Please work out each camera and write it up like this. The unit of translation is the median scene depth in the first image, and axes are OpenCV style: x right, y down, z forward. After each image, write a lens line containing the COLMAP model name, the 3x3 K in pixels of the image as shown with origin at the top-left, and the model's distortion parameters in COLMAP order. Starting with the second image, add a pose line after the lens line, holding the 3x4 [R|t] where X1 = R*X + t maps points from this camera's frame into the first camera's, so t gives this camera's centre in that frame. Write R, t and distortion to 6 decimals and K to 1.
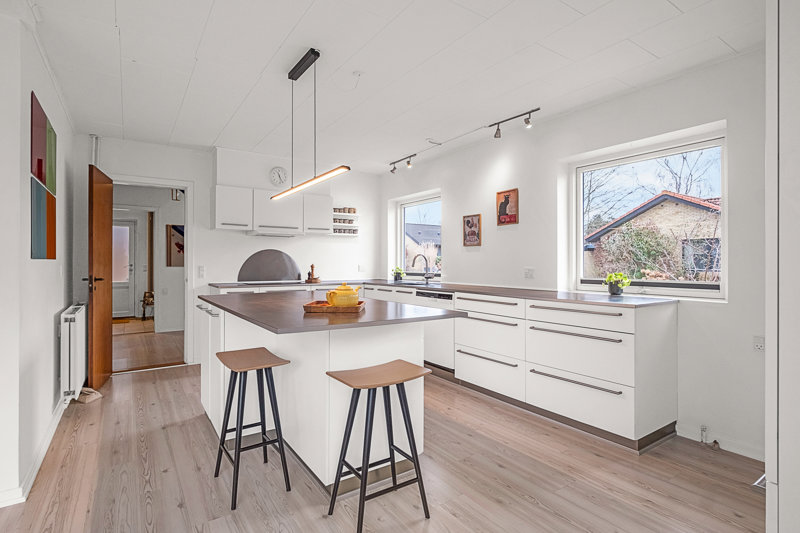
lens RADIAL K [[397.6, 0, 399.7], [0, 397.6, 262.5], [0, 0, 1]] dist [-0.005917, -0.000656]
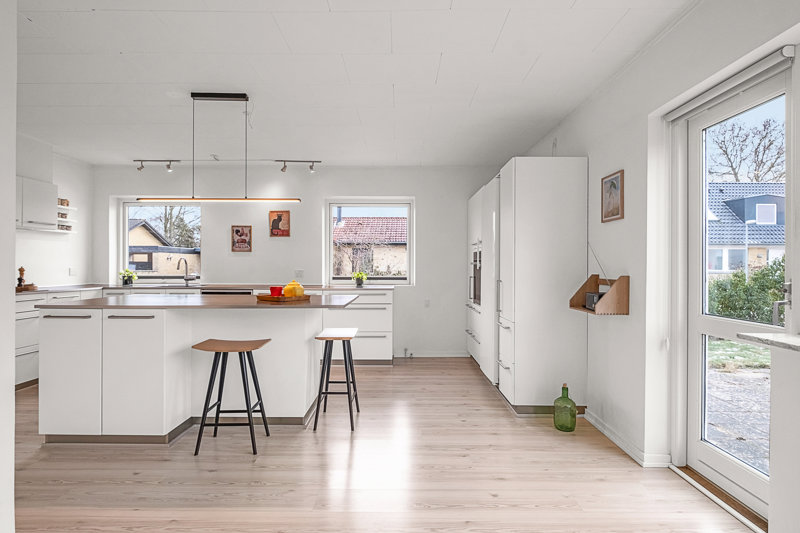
lens RADIAL K [[397.6, 0, 398.3], [0, 397.6, 267.1], [0, 0, 1]] dist [-0.005917, -0.000656]
pose [[0.564246, -0.002252, 0.825604, -0.542891], [-0.003378, 0.999982, 0.005037, -0.003170], [-0.825600, -0.005632, 0.564228, -0.056979]]
